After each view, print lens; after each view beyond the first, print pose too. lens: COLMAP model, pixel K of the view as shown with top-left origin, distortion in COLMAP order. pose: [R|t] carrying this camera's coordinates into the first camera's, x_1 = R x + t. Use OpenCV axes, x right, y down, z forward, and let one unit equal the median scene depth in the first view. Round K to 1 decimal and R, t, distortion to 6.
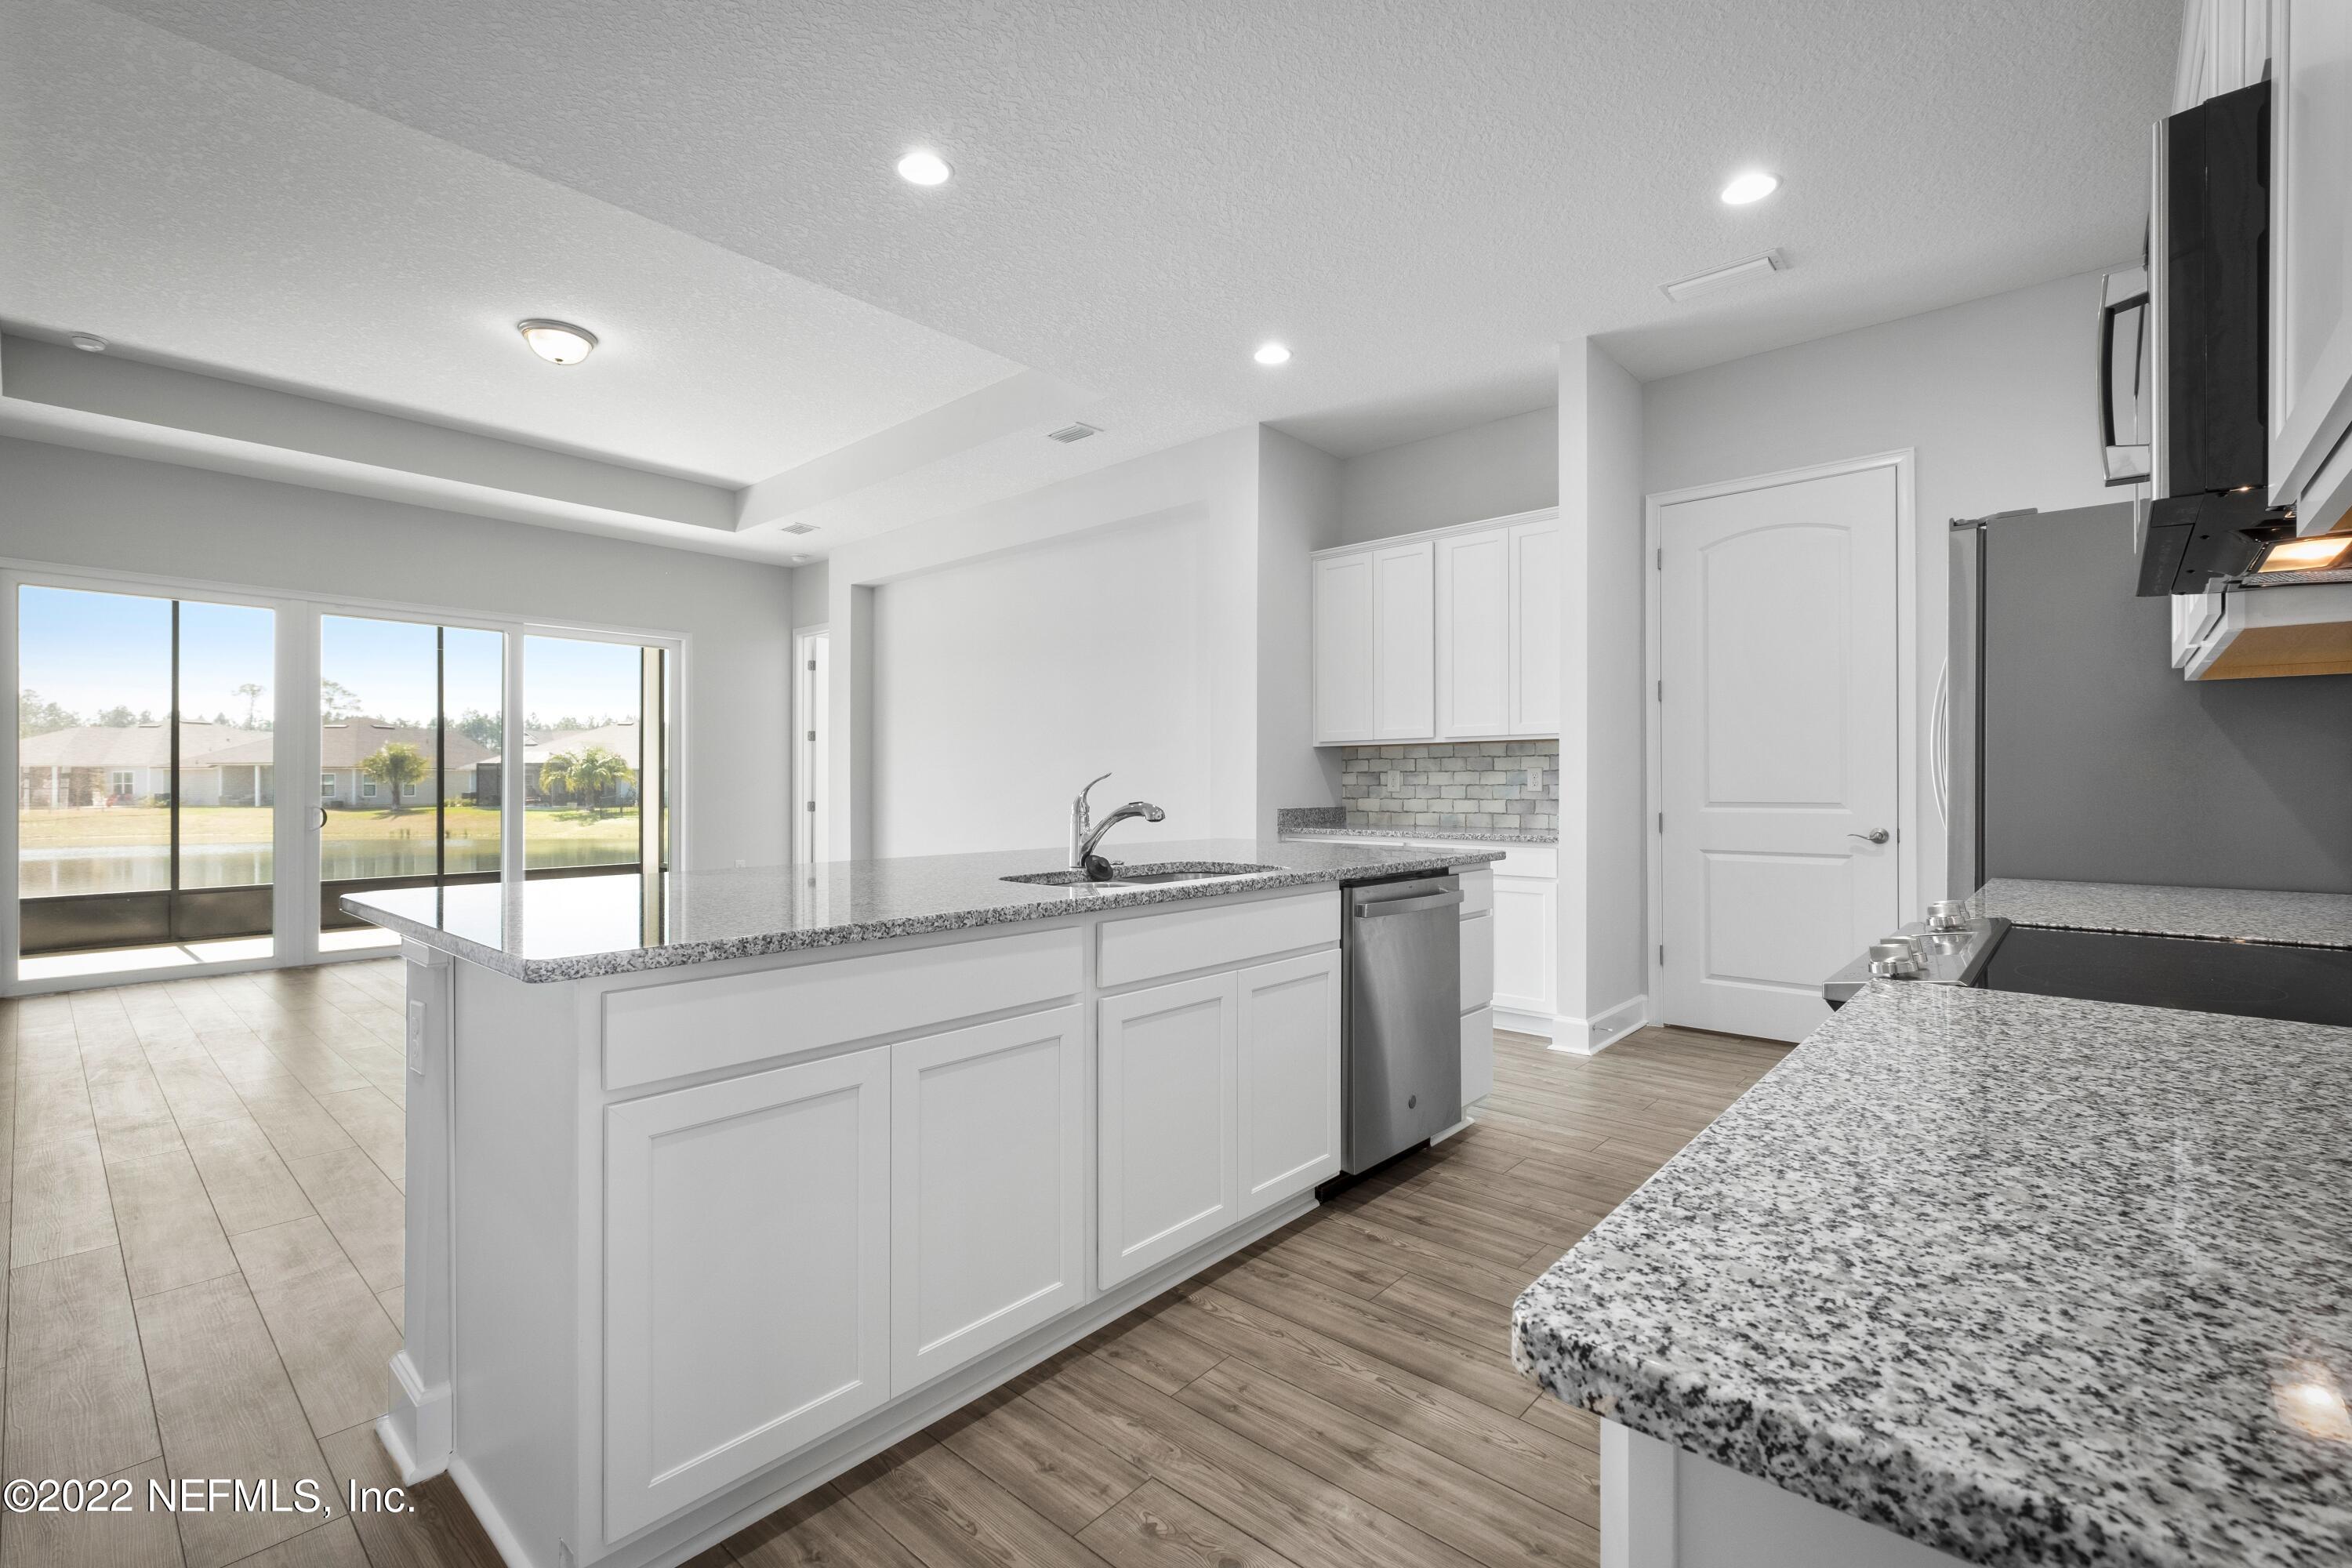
lens RADIAL K [[1024.2, 0, 1181.8], [0, 1024.2, 785.6], [0, 0, 1]] dist [0.002137, 0.000965]
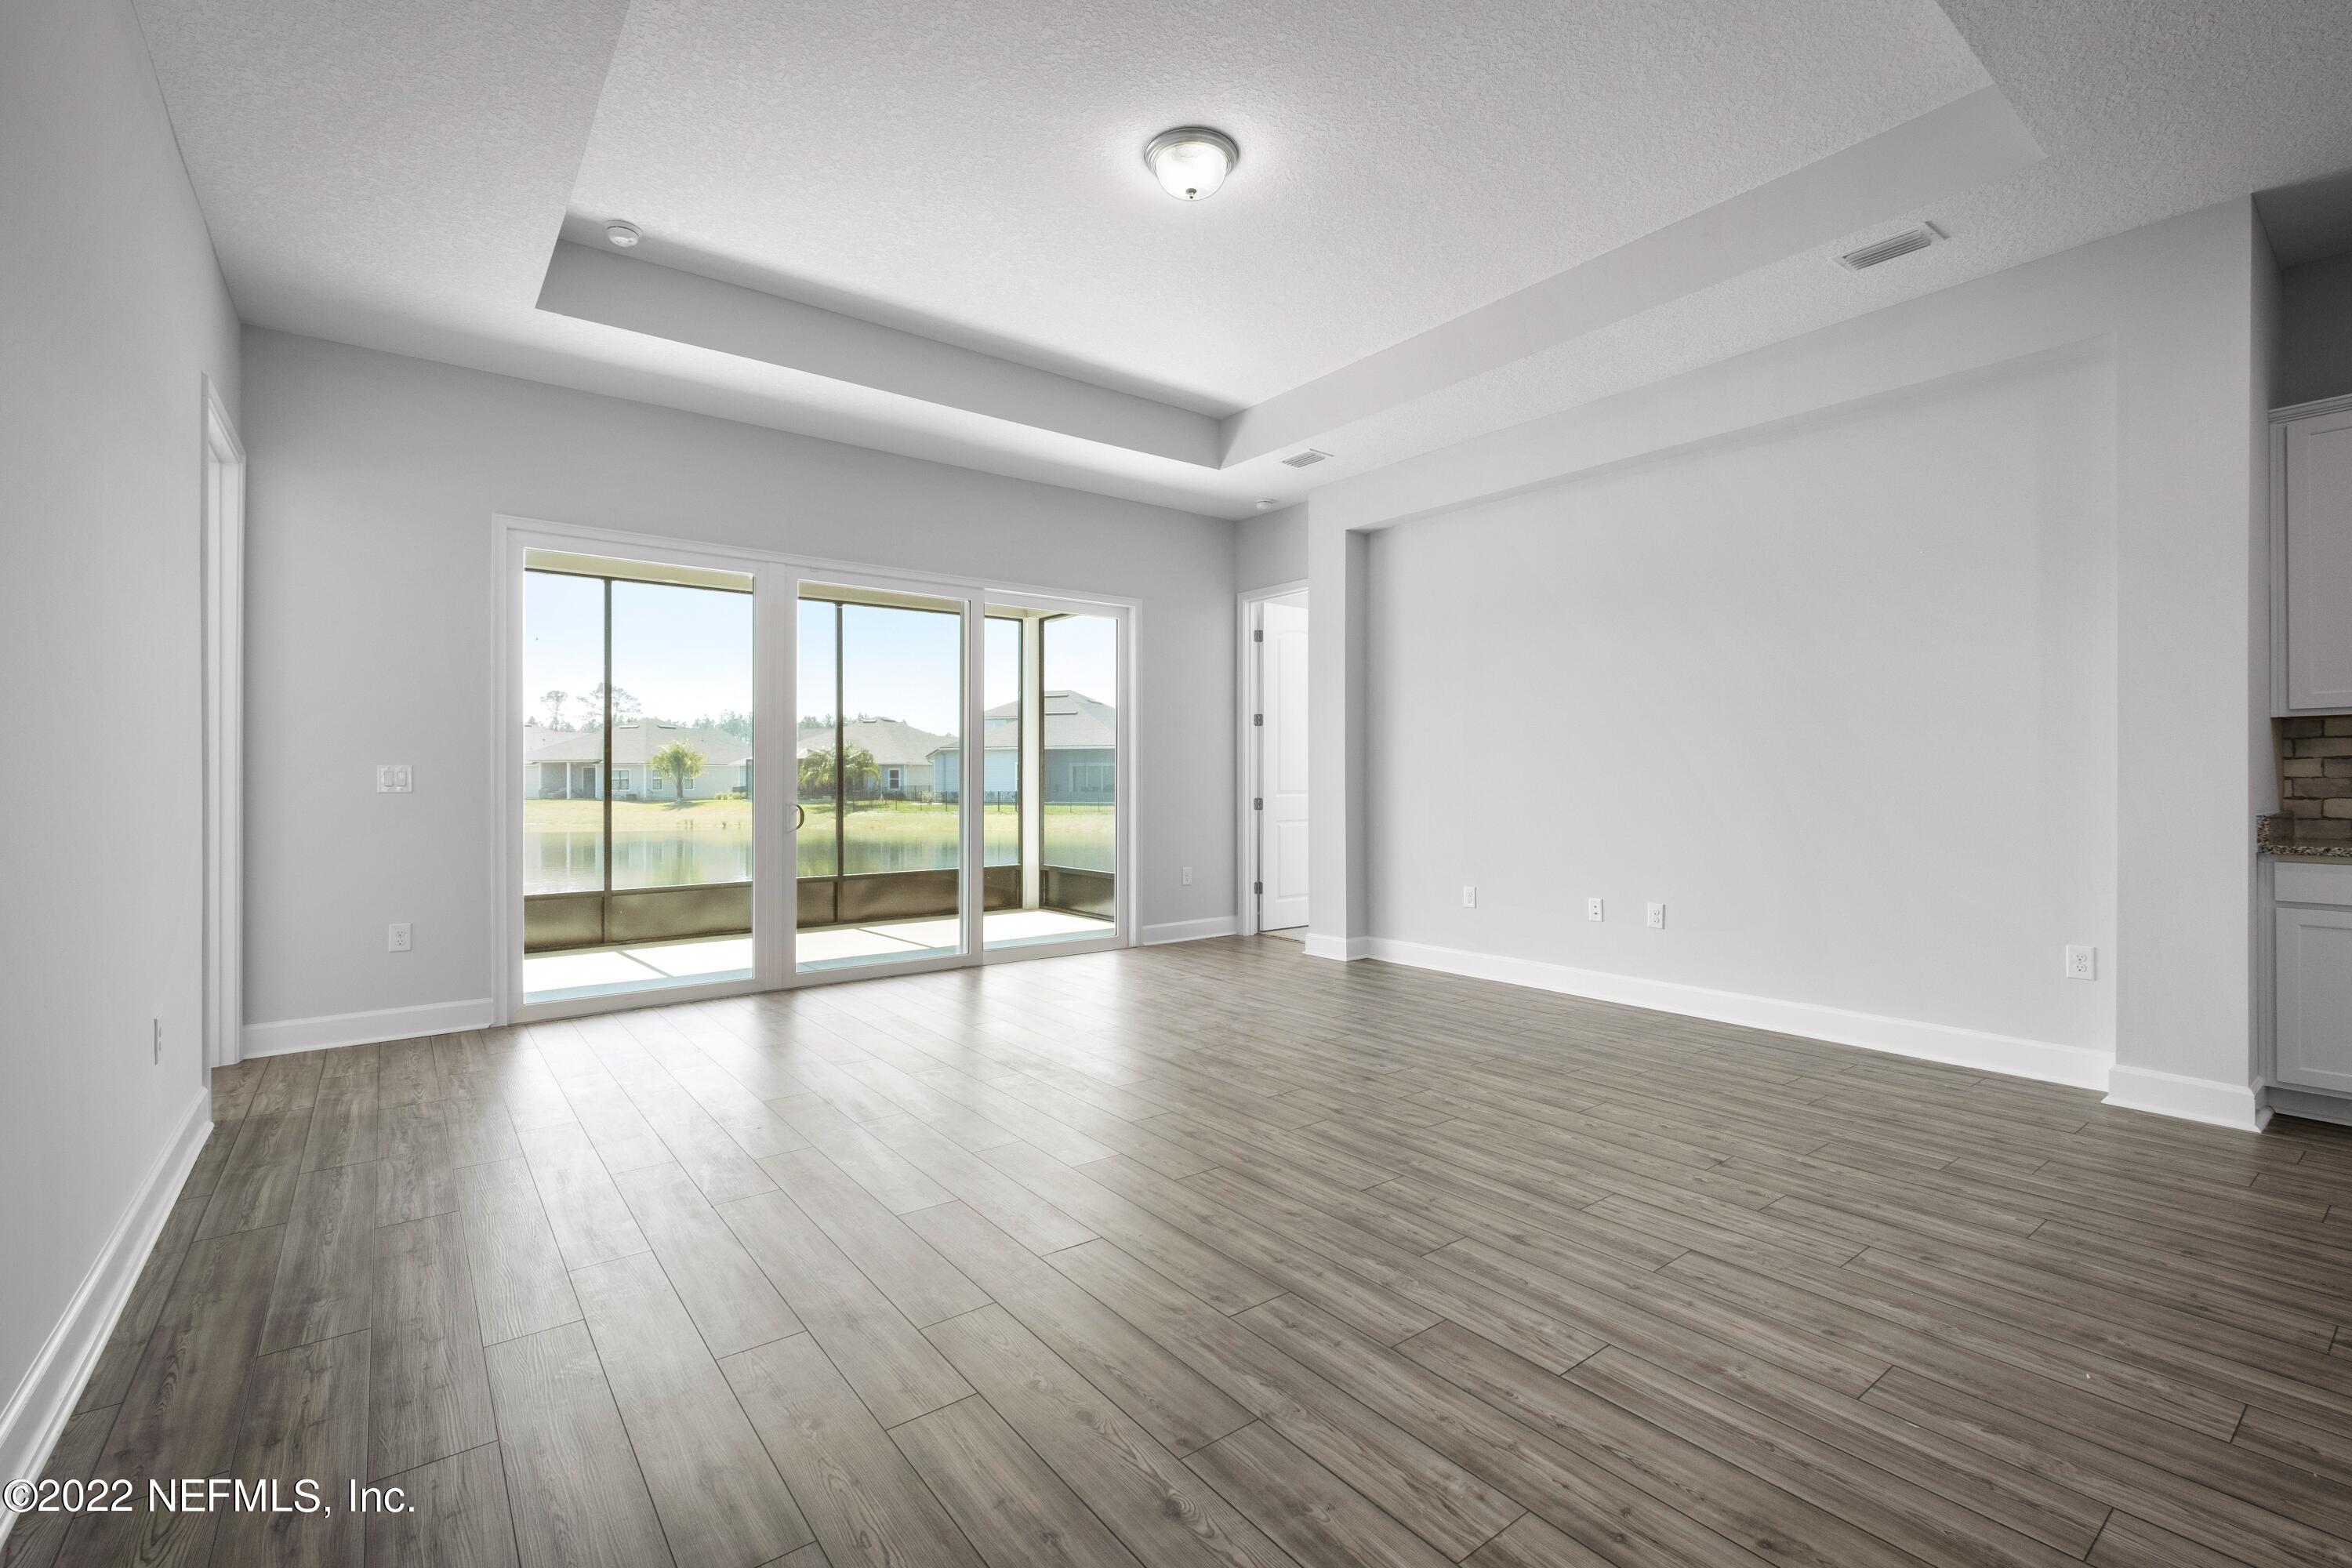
lens RADIAL K [[1035.0, 0, 1176.0], [0, 1035.0, 784.0], [0, 0, 1]] dist [-0.000523, -0.000904]
pose [[0.981961, 0.000509, -0.189084, -0.422595], [0.000215, 0.999993, 0.003811, 0.000987], [0.189085, -0.003783, 0.981953, 0.244670]]
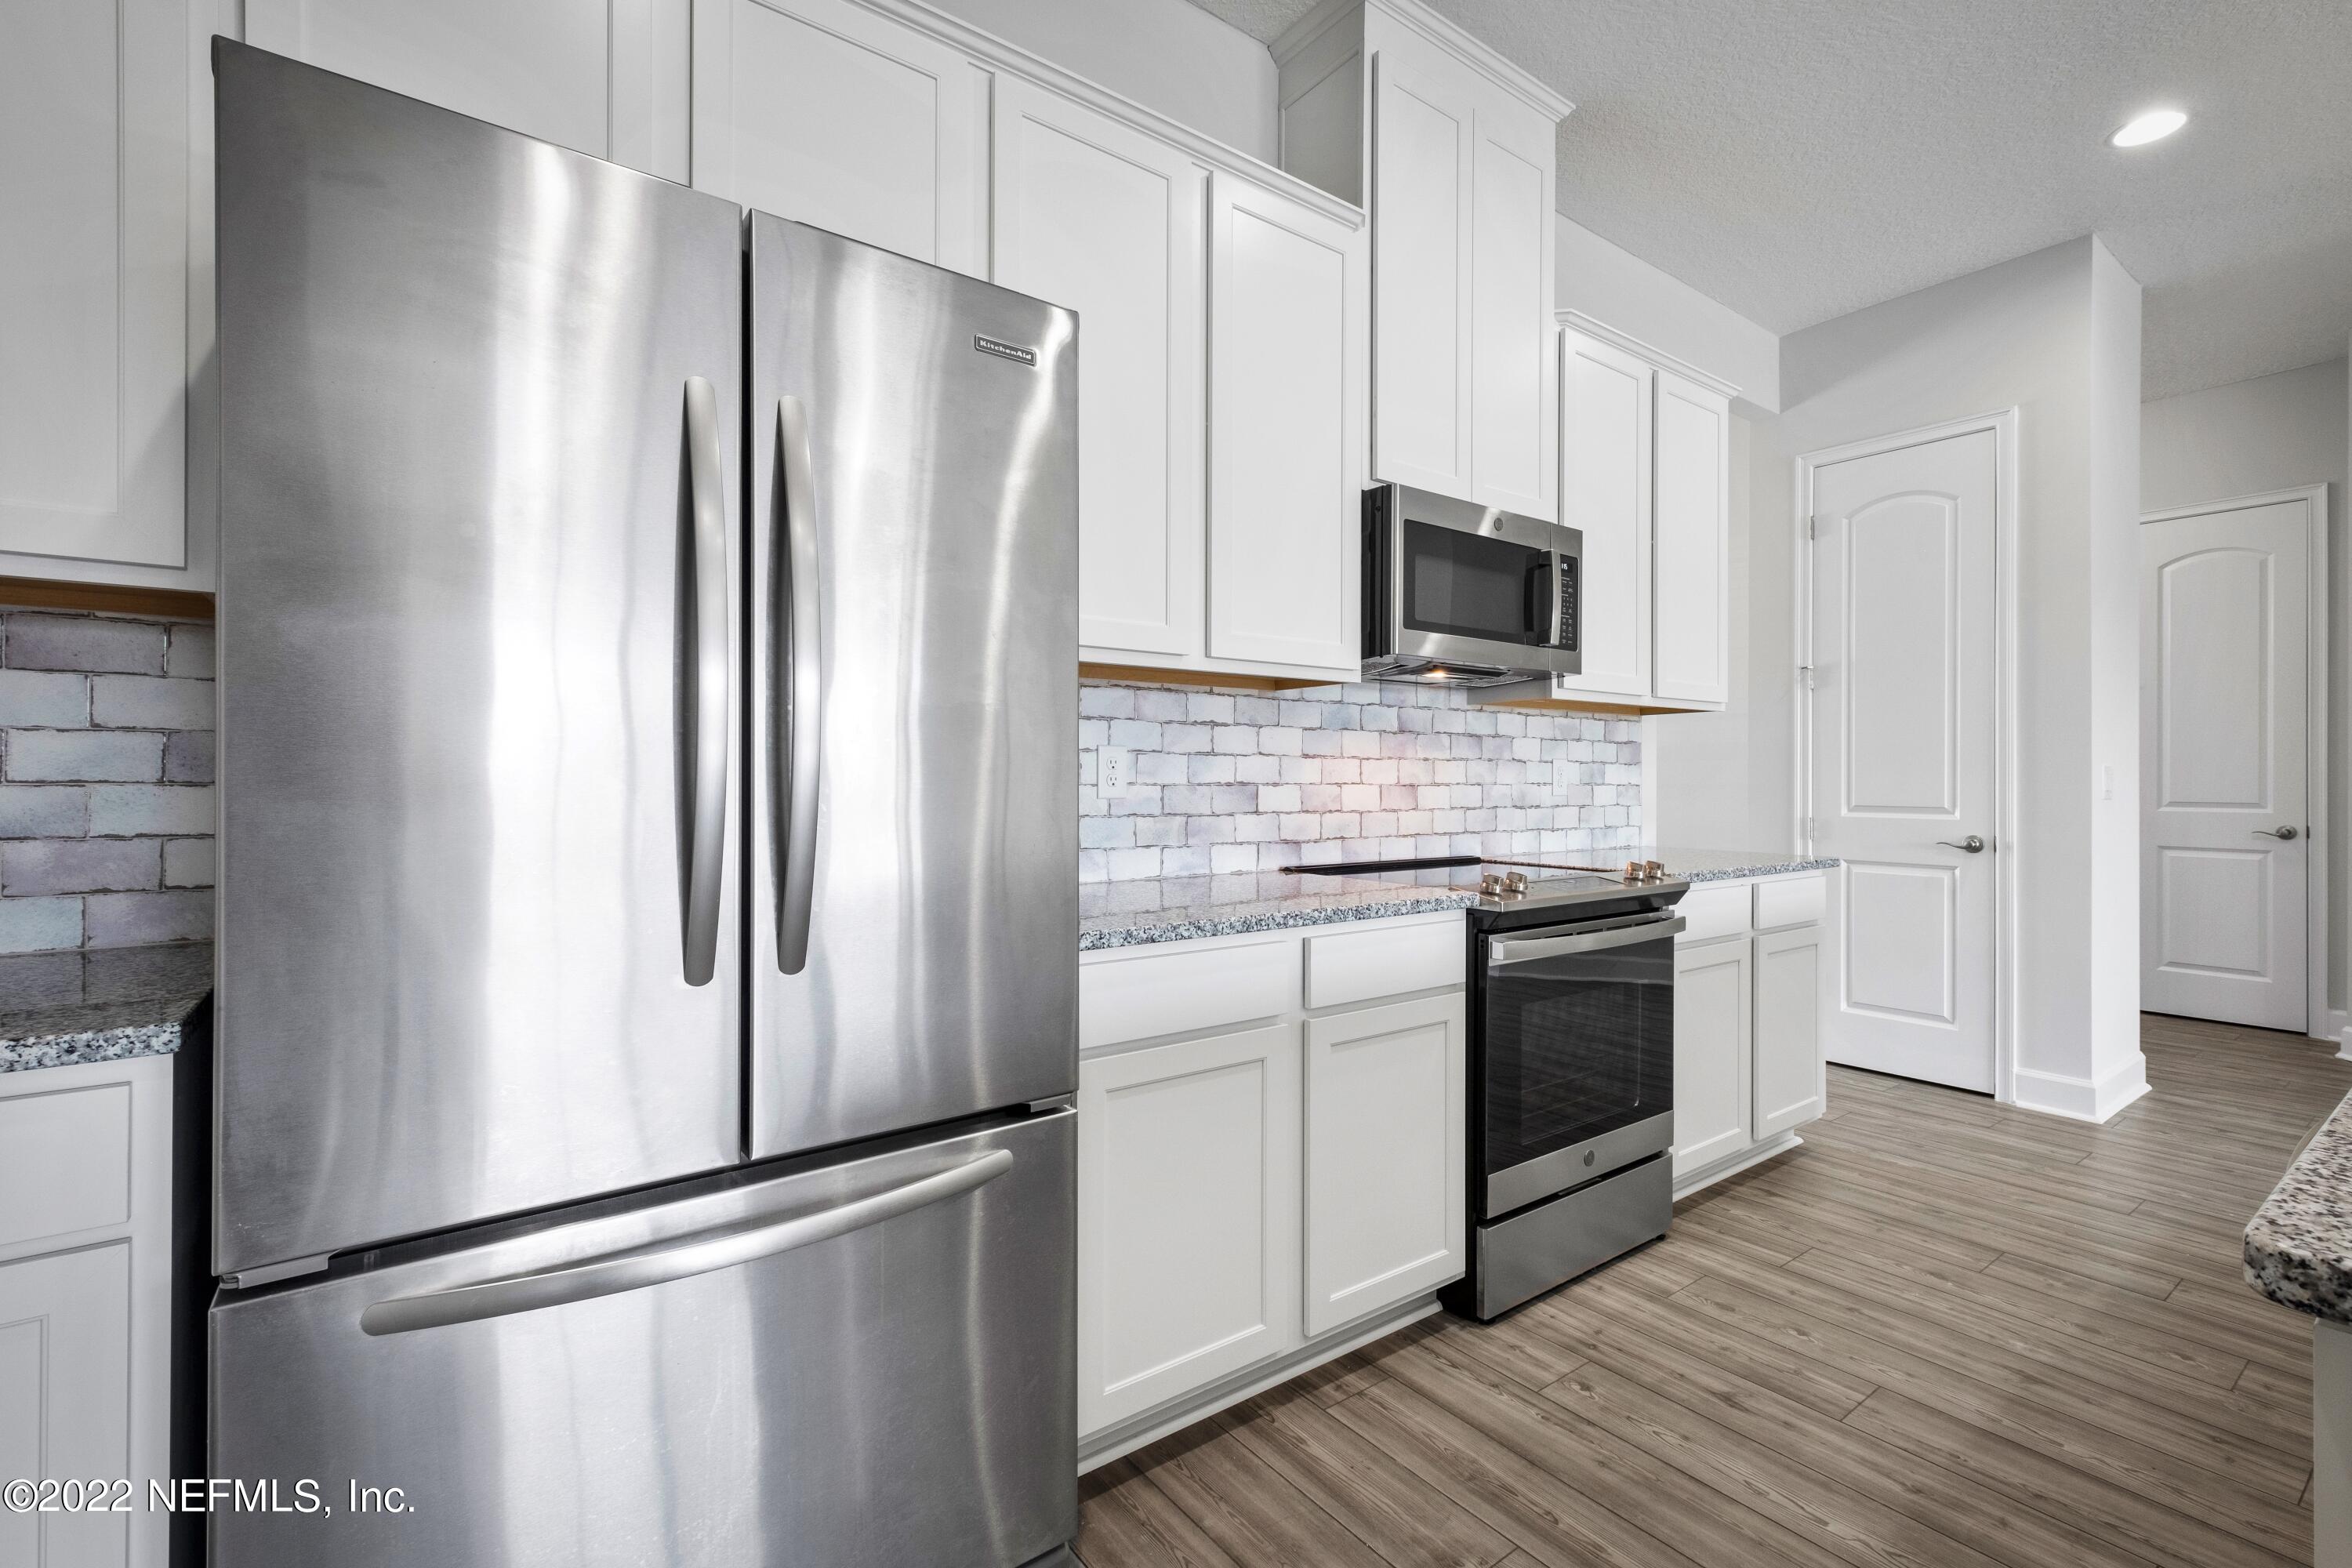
lens RADIAL K [[1038.0, 0, 1180.0], [0, 1038.0, 771.0], [0, 0, 1]] dist [0.000135, -0.000178]
pose [[-0.979608, -0.000242, 0.200918, 0.266256], [-0.001842, 0.999968, -0.007777, -0.001127], [-0.200910, -0.007988, -0.979577, 0.713813]]
